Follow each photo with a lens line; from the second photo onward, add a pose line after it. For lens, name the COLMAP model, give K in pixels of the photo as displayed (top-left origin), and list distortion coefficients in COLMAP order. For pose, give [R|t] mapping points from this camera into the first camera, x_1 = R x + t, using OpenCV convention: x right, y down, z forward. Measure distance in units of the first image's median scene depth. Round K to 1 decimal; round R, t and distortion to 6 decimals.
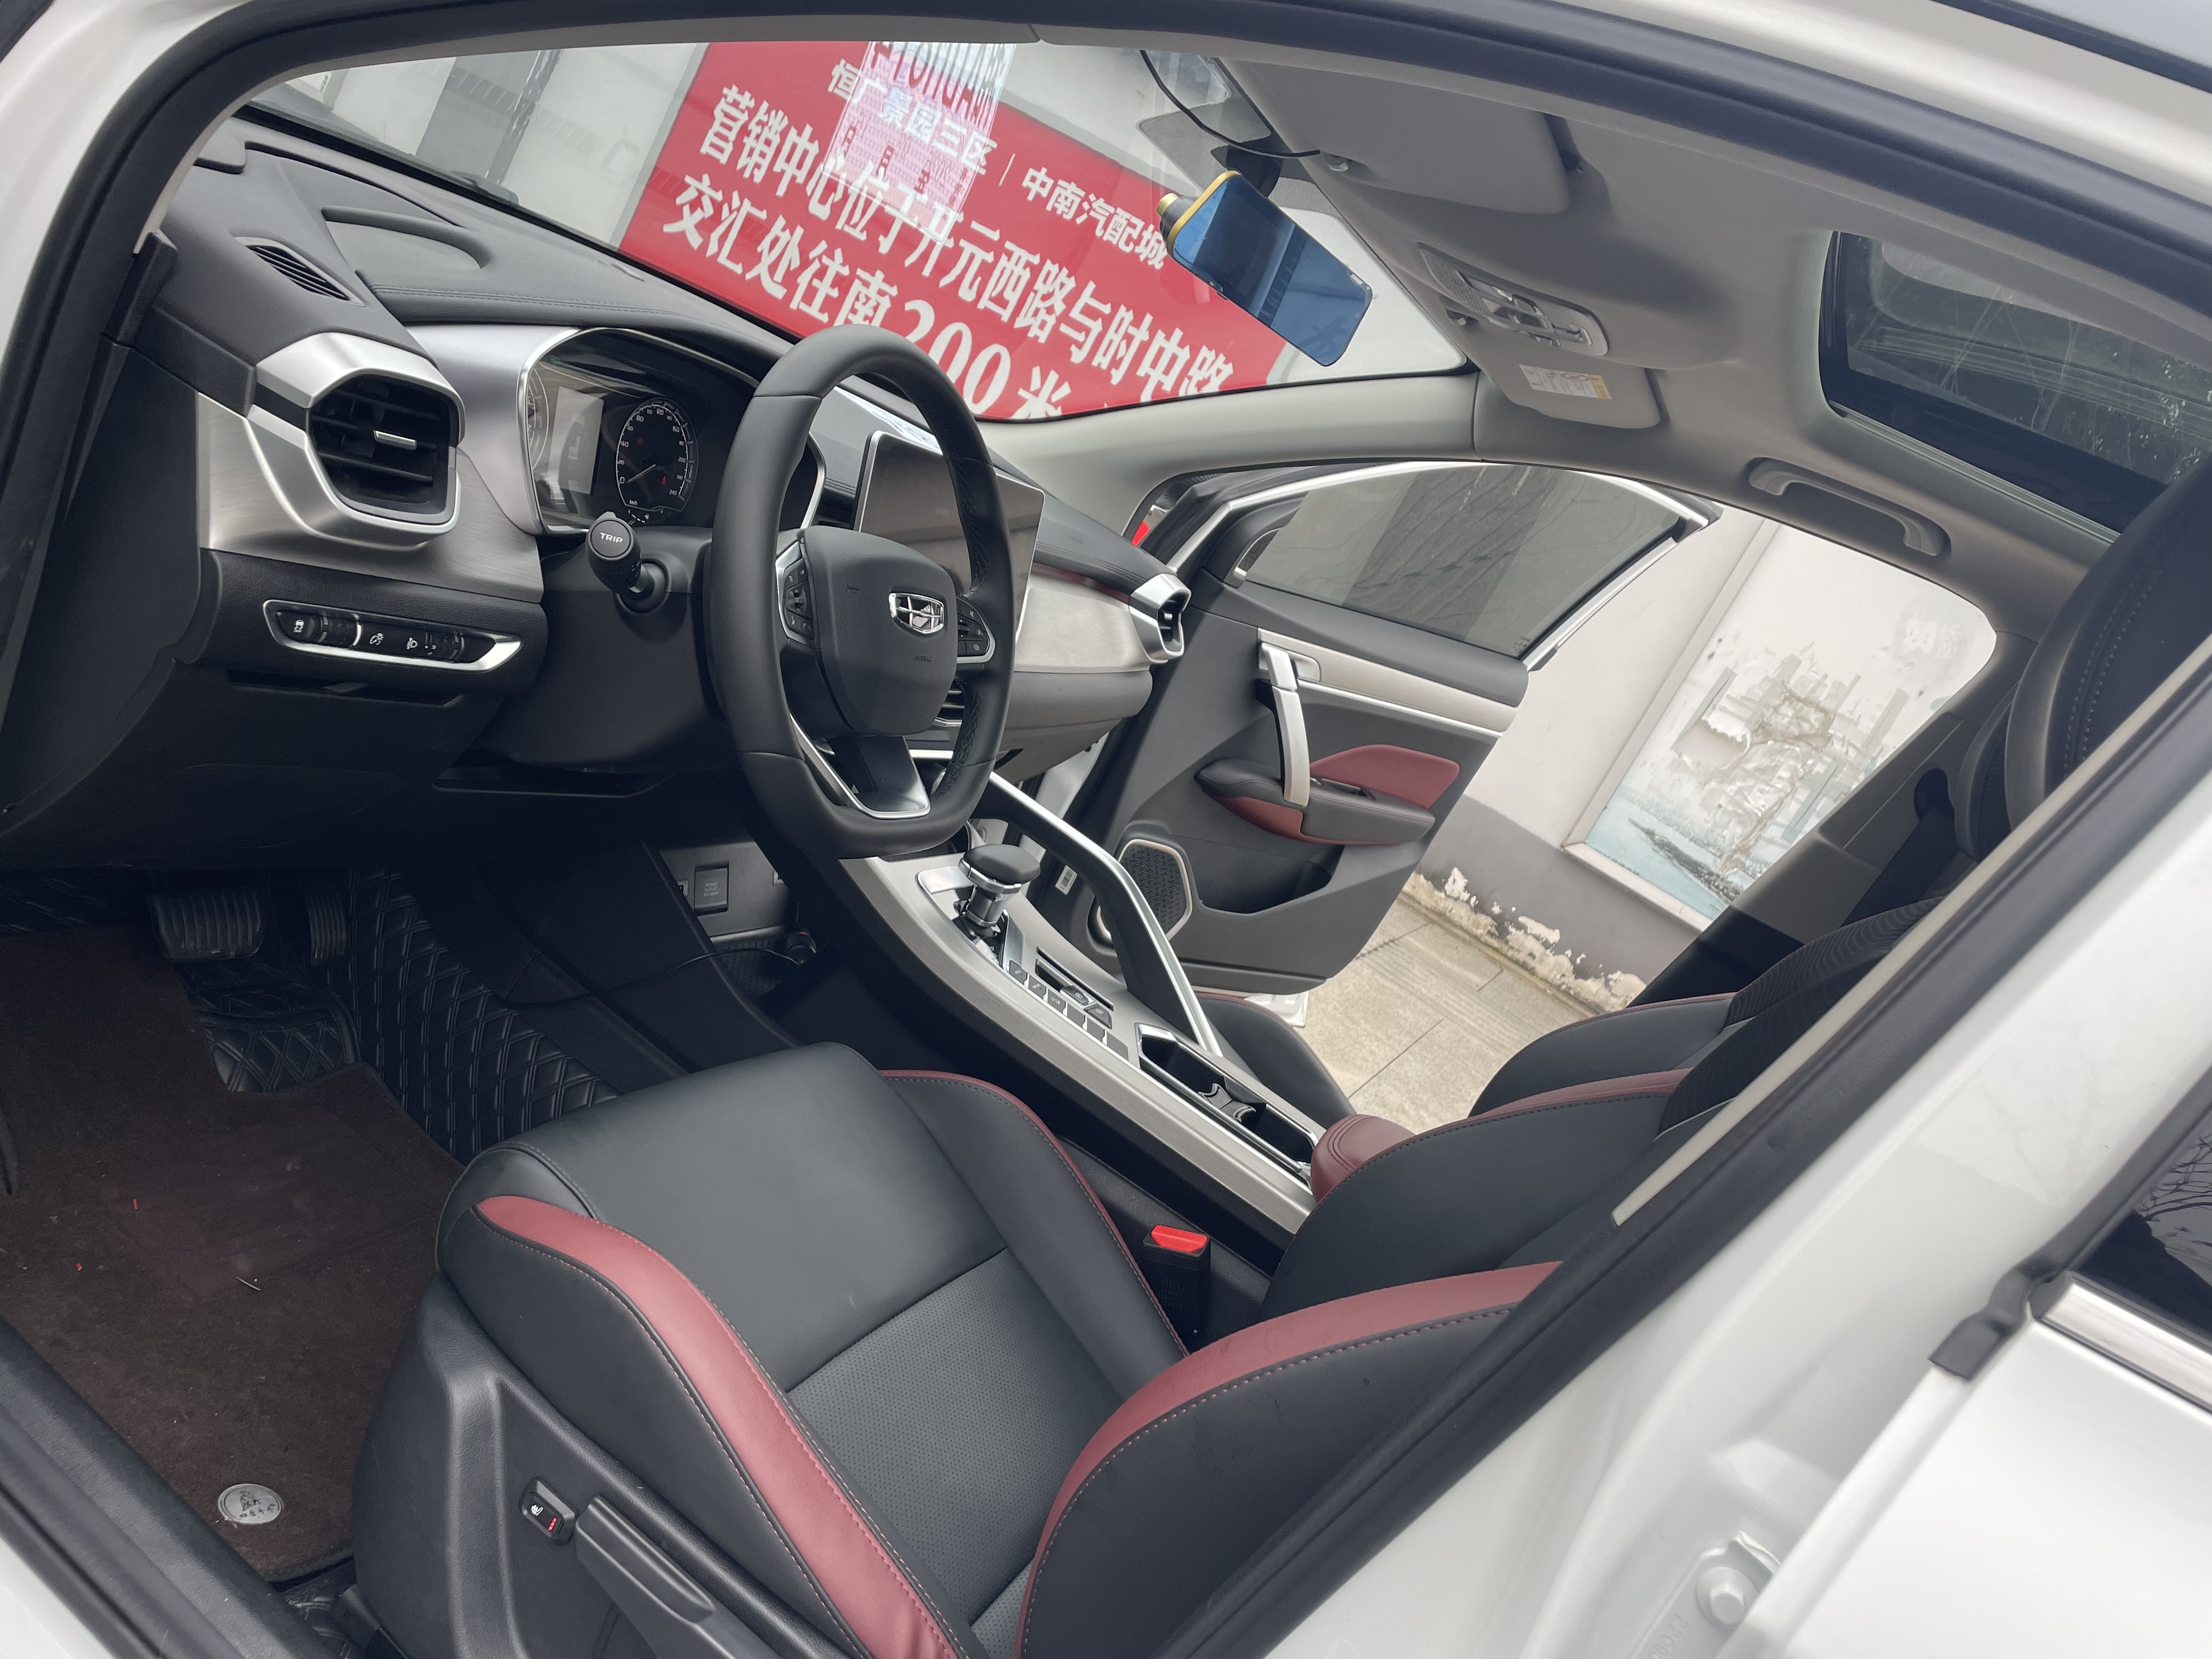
lens RADIAL K [[1684.3, 0, 1134.1], [0, 1684.3, 806.8], [0, 0, 1]] dist [0.087750, -0.116766]
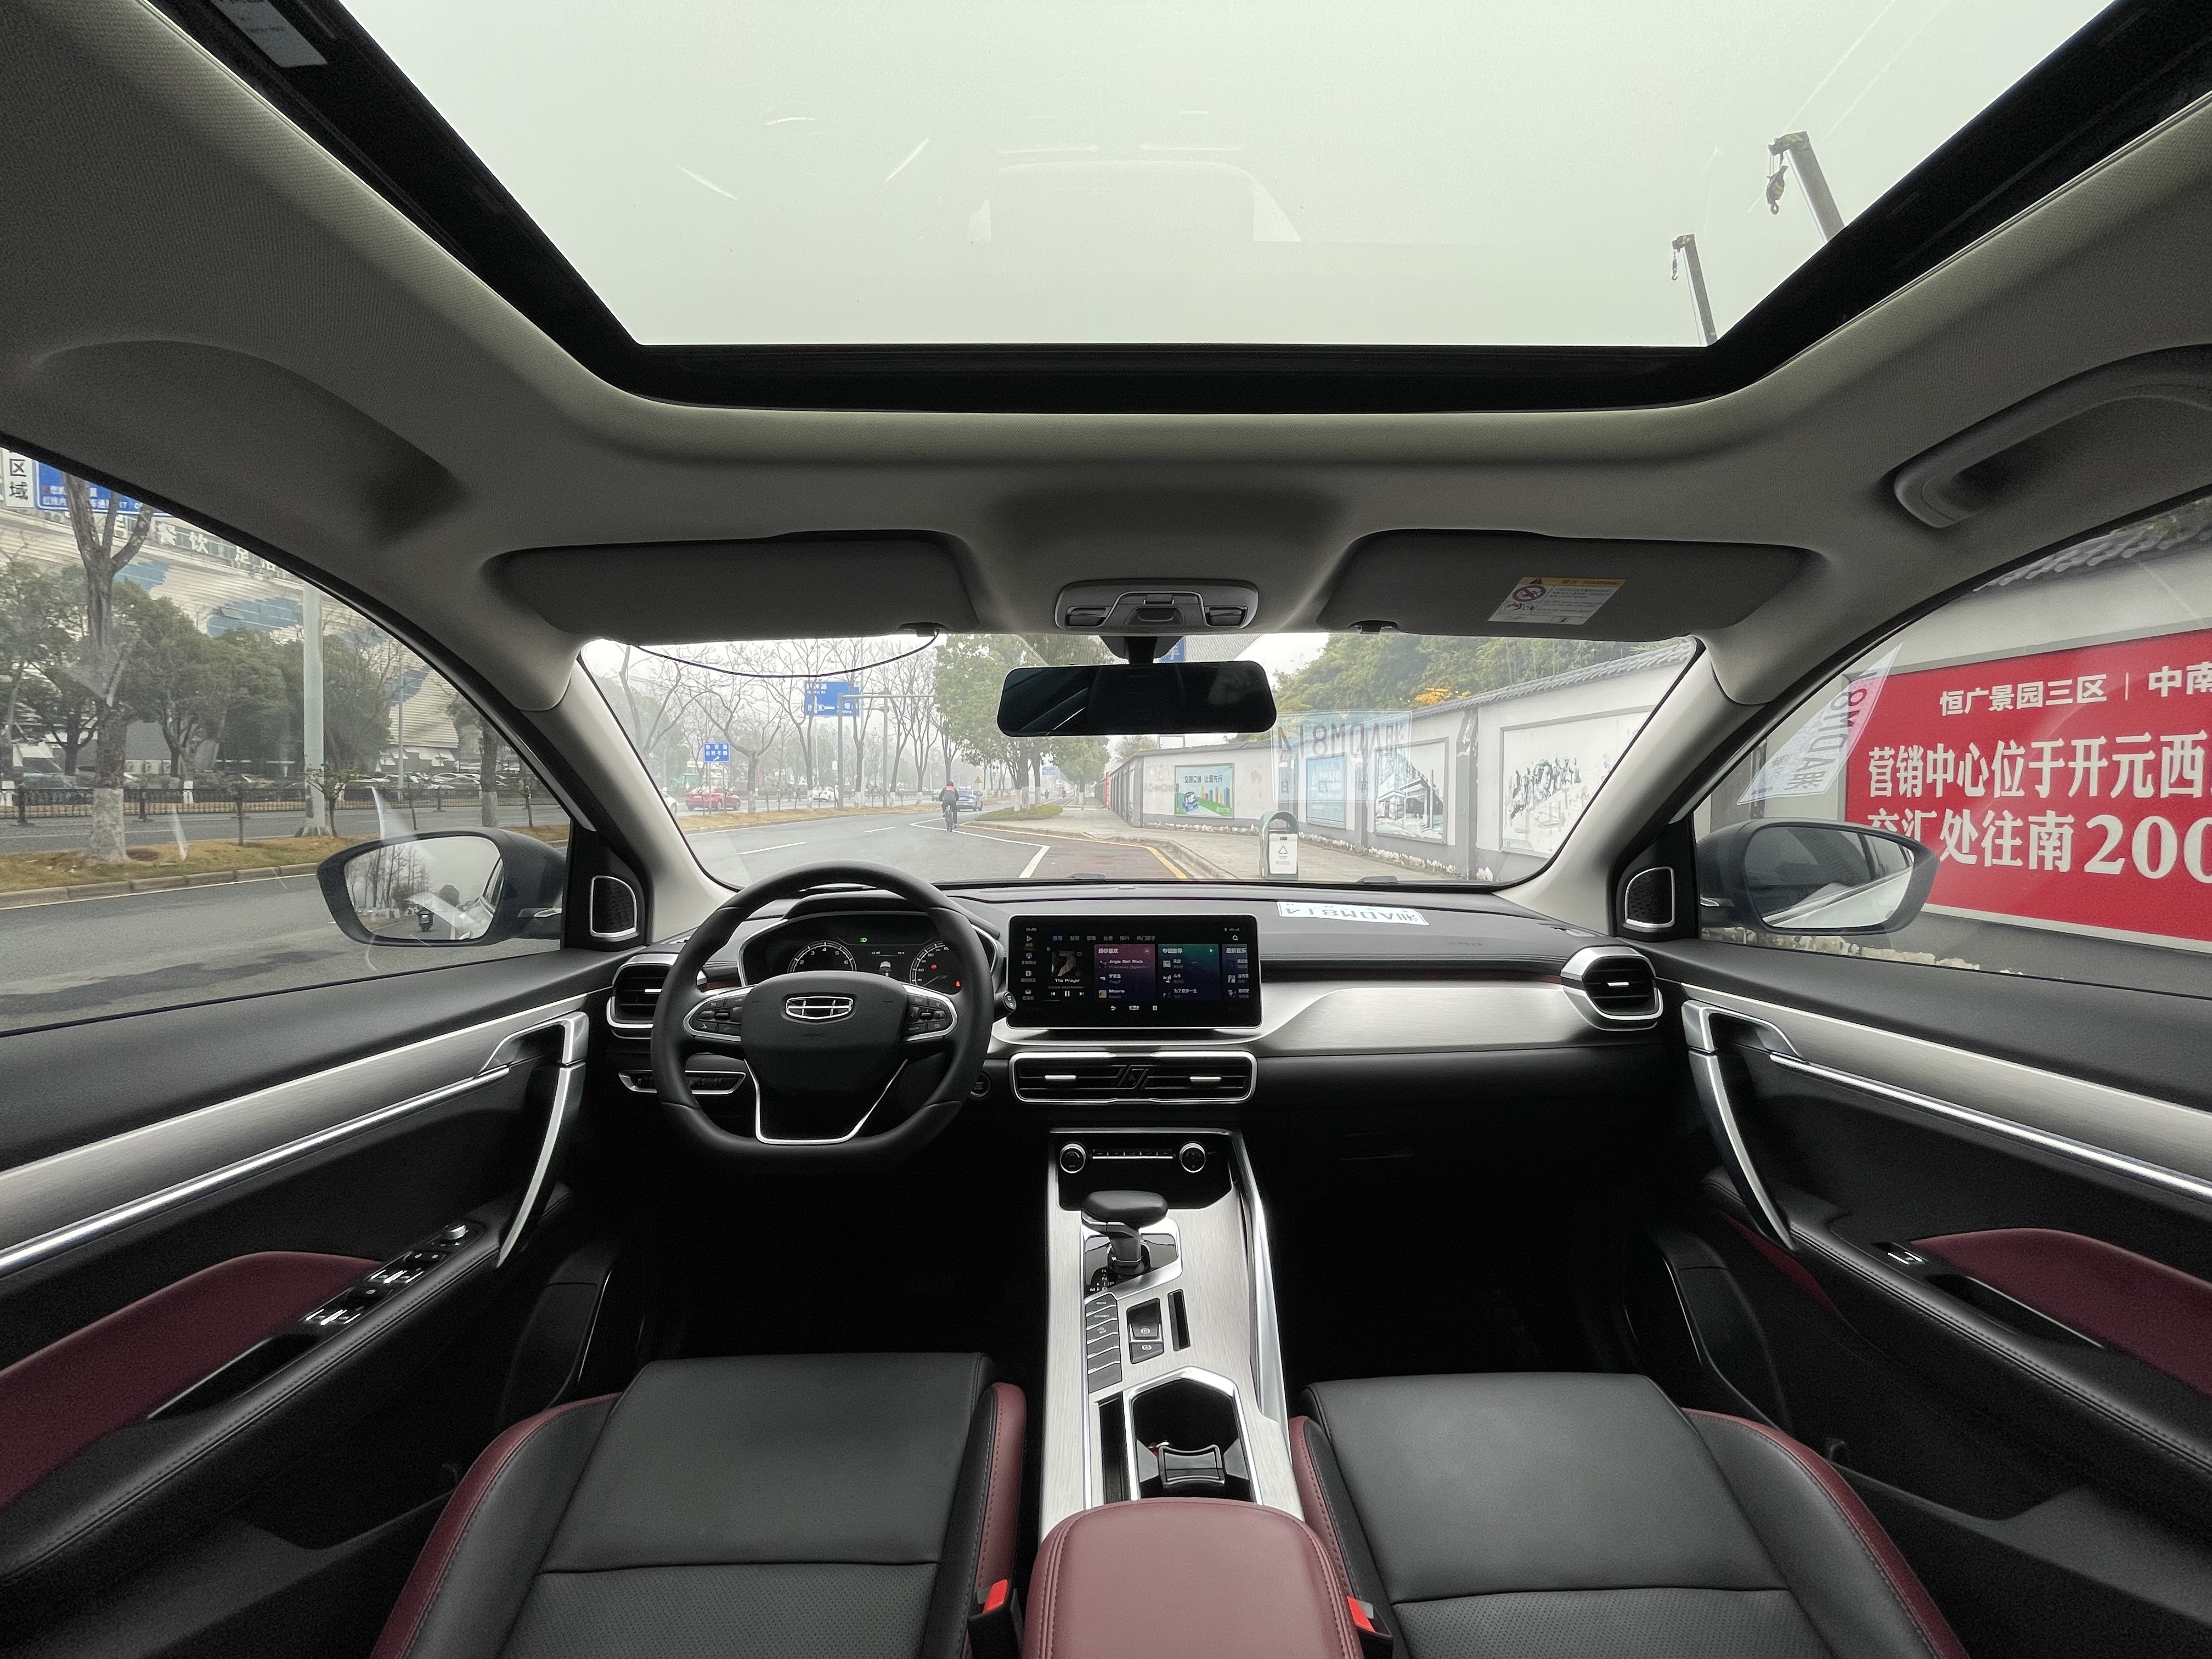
lens RADIAL K [[895.9, 0, 1102.9], [0, 895.9, 824.6], [0, 0, 1]] dist [0.000992, -0.001574]
pose [[0.364068, -0.448714, -0.816156, 0.130389], [-0.019482, 0.872433, -0.488345, 0.025242], [0.931168, 0.193691, 0.308884, 0.168166]]
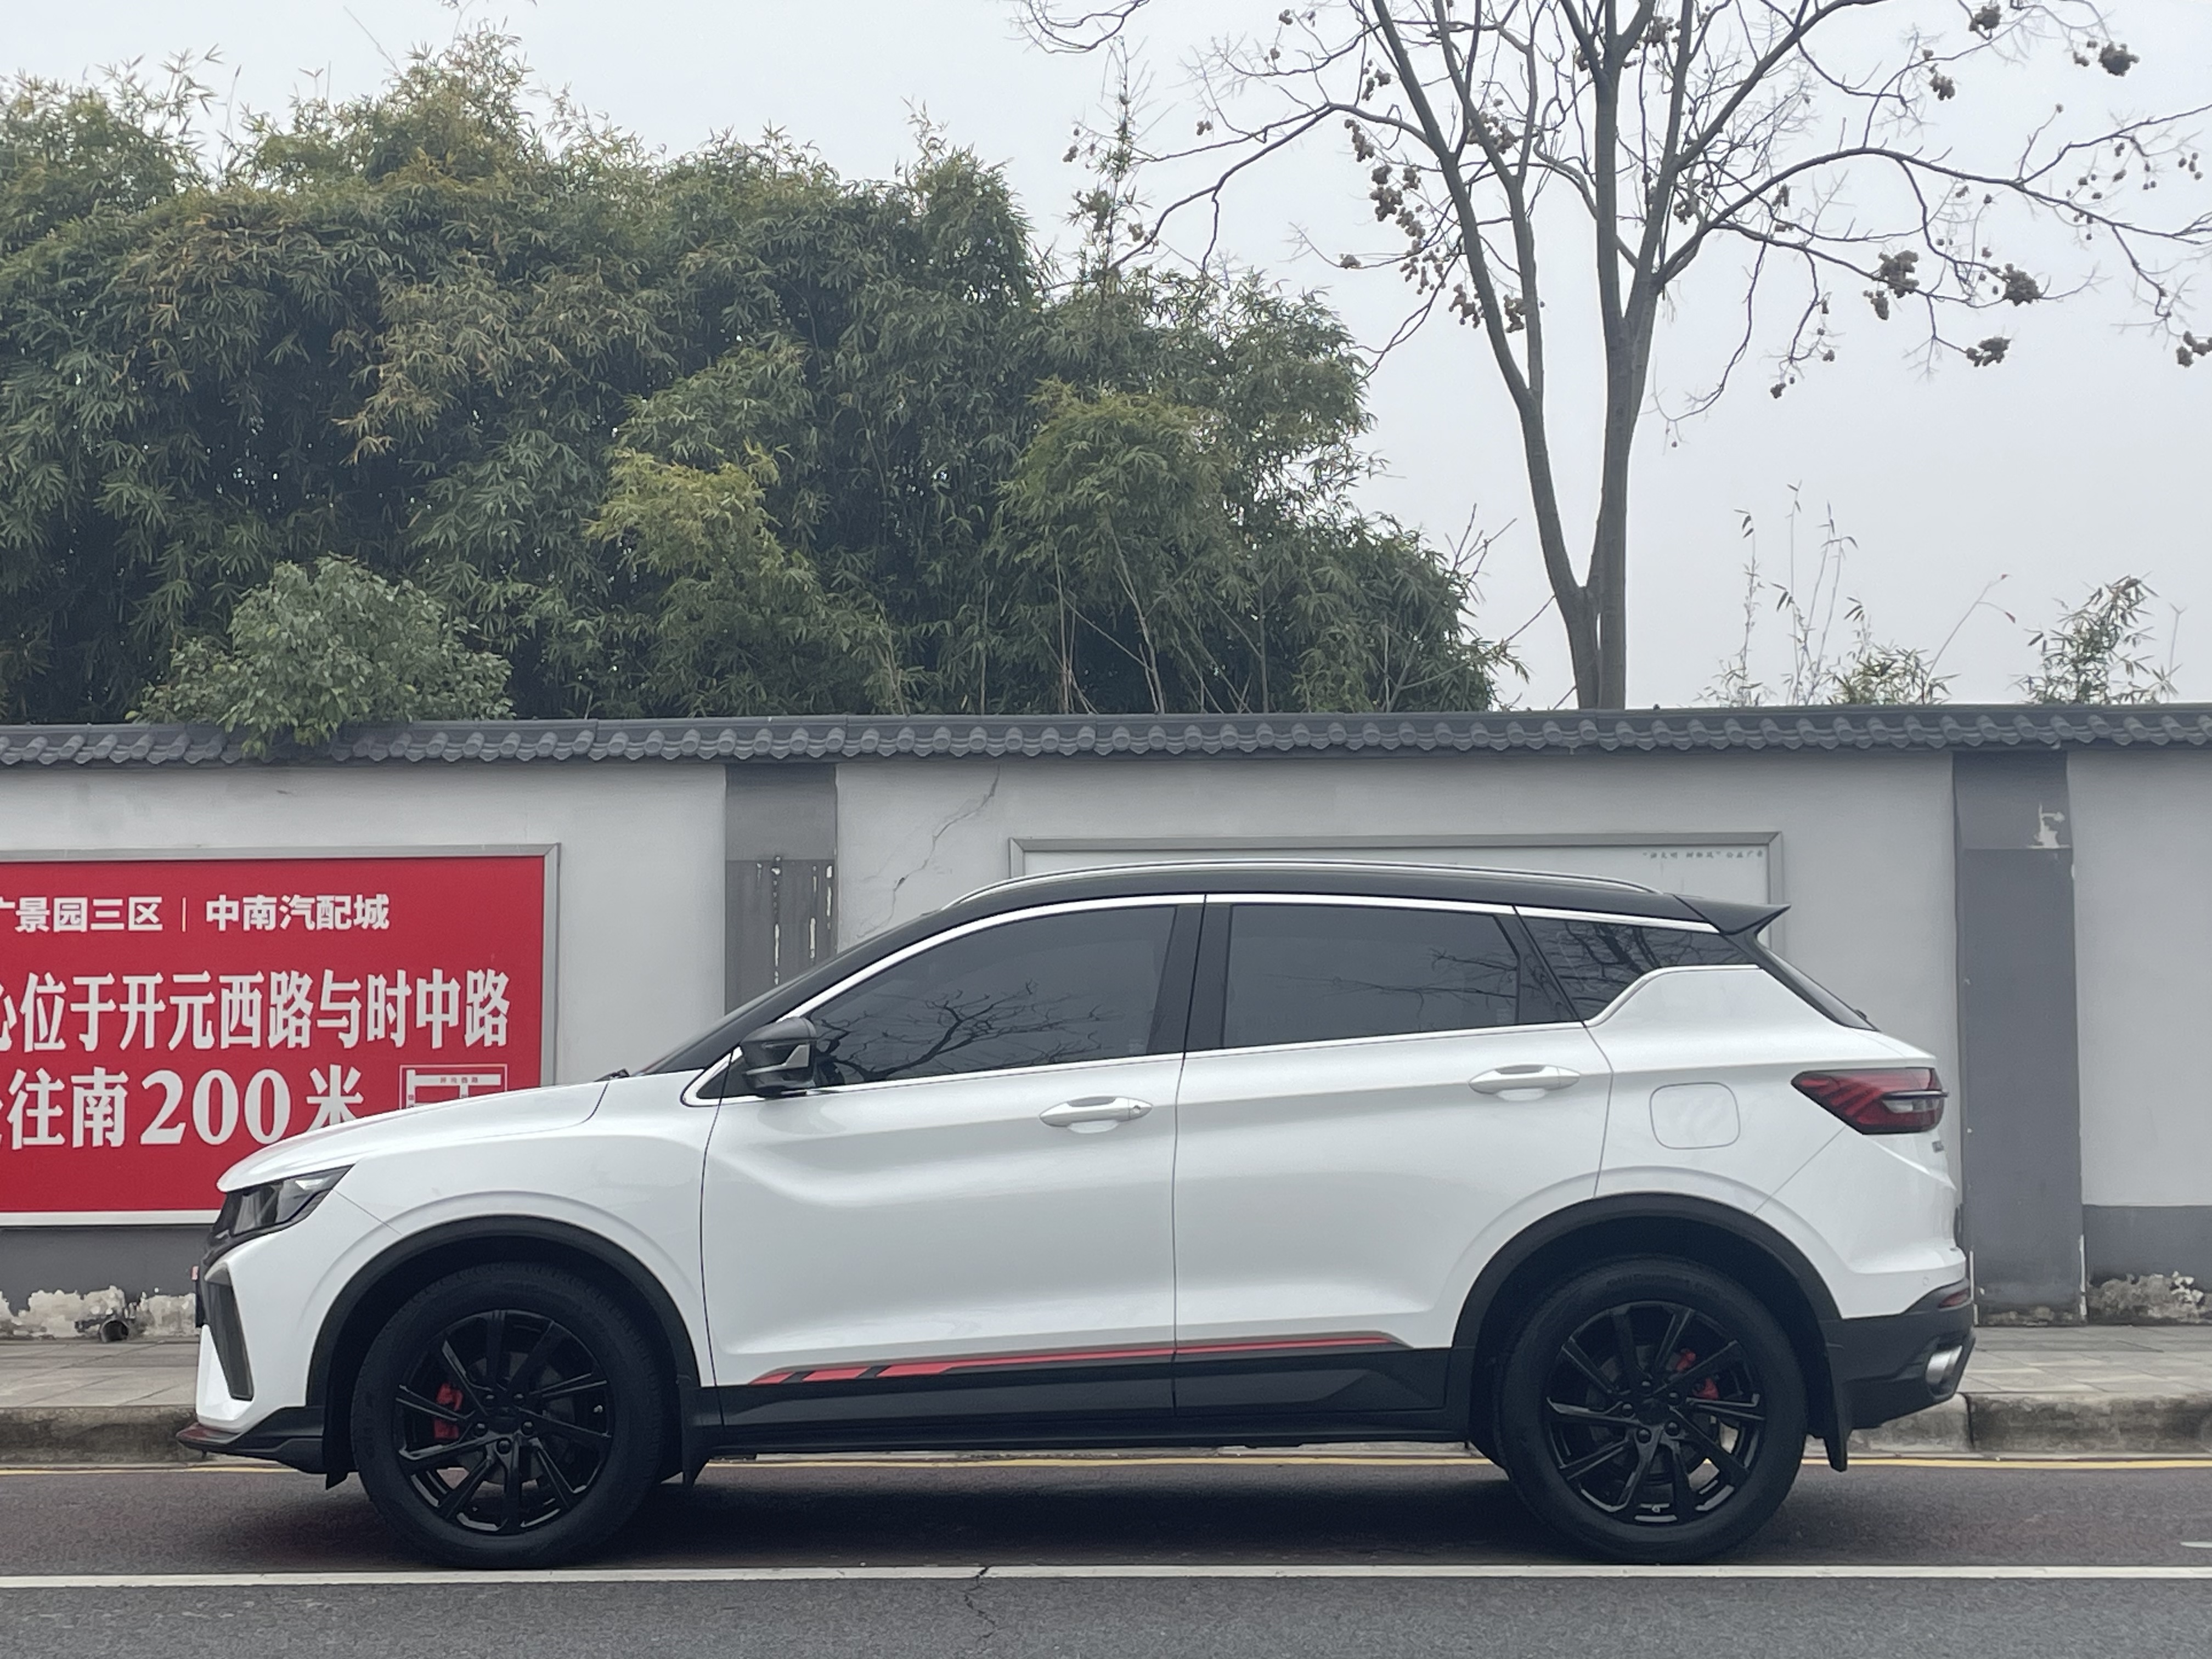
lens RADIAL K [[3480.6, 0, 1111.2], [0, 3480.6, 823.2], [0, 0, 1]] dist [0.119890, 0.000000]
pose [[0.798330, -0.456868, 0.392353, -0.418923], [0.526676, 0.845603, -0.086992, 0.037013], [-0.292031, 0.276091, 0.915692, -1.021574]]
